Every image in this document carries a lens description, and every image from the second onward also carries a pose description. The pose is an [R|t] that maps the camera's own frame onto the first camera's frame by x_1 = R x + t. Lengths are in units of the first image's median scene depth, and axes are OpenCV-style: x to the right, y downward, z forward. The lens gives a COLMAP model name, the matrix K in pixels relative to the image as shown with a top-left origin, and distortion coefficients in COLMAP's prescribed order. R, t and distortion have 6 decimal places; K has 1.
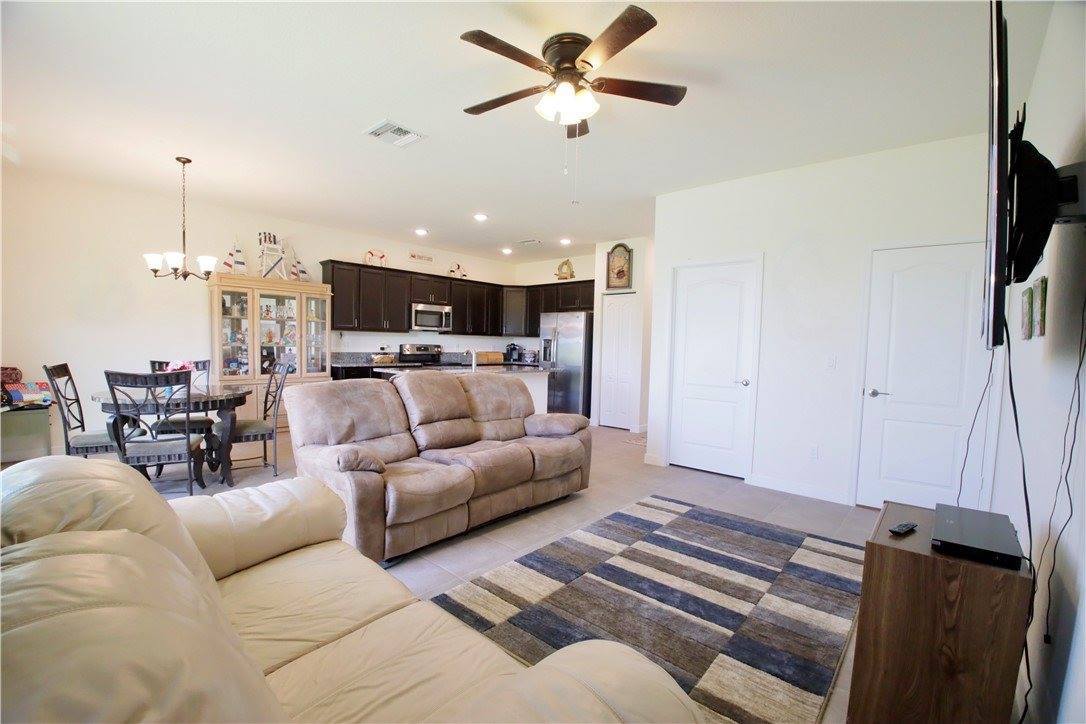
lens RADIAL K [[470.8, 0, 541.9], [0, 470.8, 369.8], [0, 0, 1]] dist [-0.031061, -0.000601]
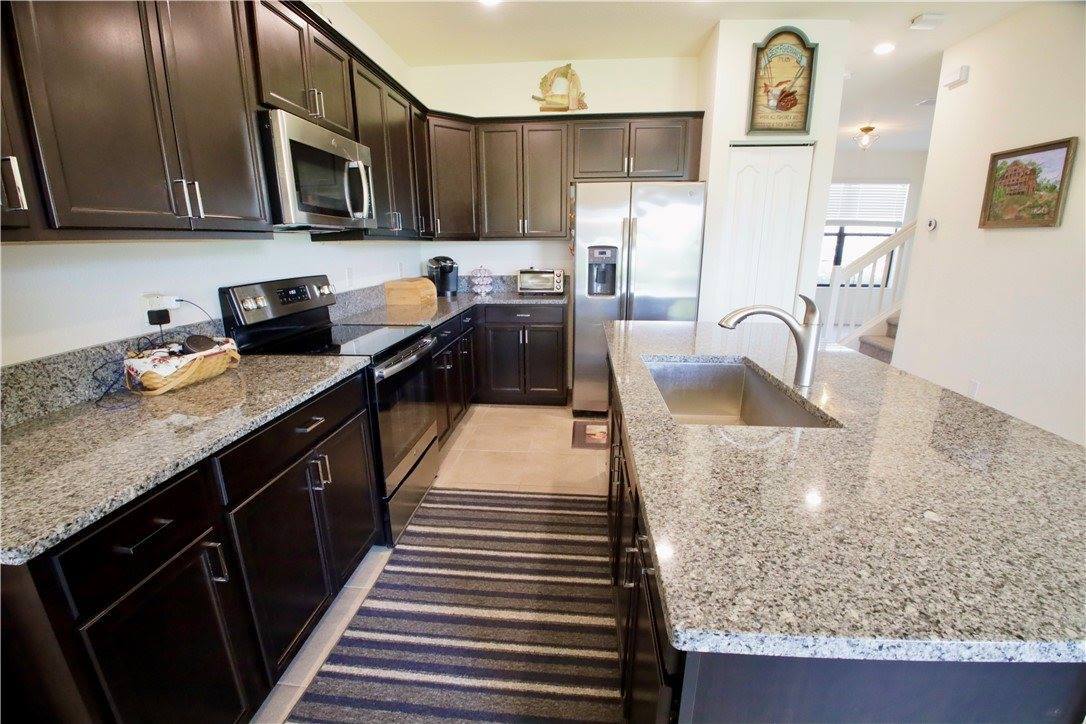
lens RADIAL K [[470.8, 0, 541.9], [0, 470.8, 369.8], [0, 0, 1]] dist [-0.031061, -0.000601]
pose [[0.796921, -0.183815, 0.575438, -0.312803], [0.055579, 0.970851, 0.233152, -0.059141], [-0.601521, -0.153822, 0.783908, 0.687861]]
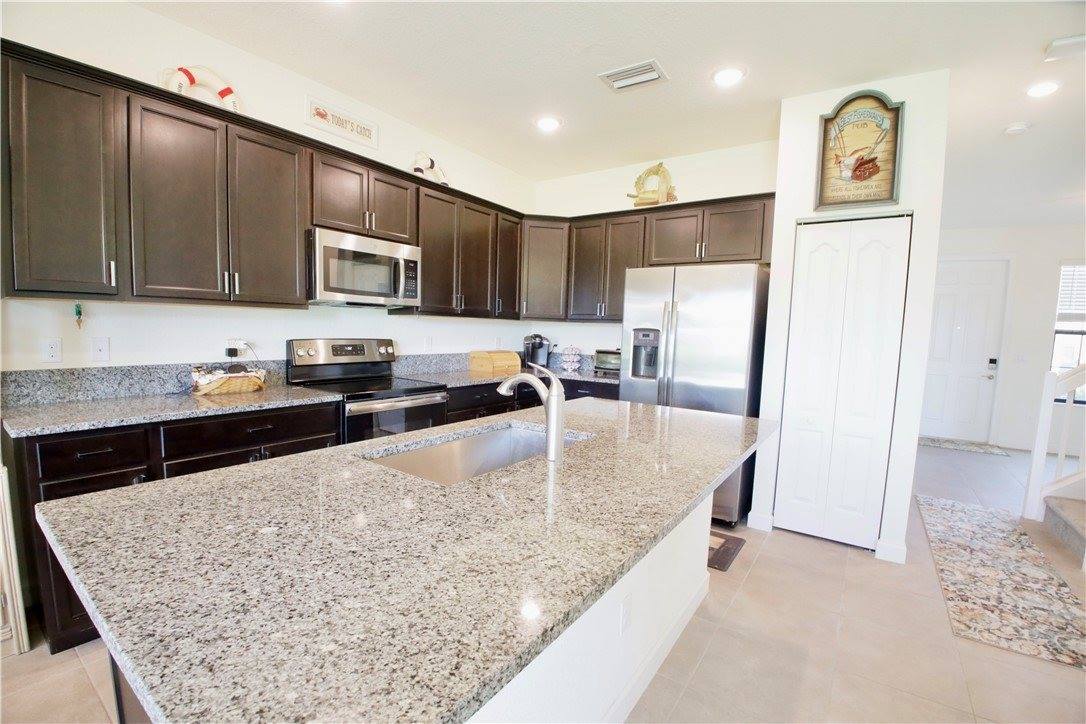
lens RADIAL K [[470.8, 0, 541.9], [0, 470.8, 369.8], [0, 0, 1]] dist [-0.031061, -0.000601]
pose [[0.992827, -0.002335, 0.119534, -0.139122], [-0.002358, 0.999232, 0.039110, -0.044402], [-0.119533, -0.039111, 0.992060, 0.589558]]
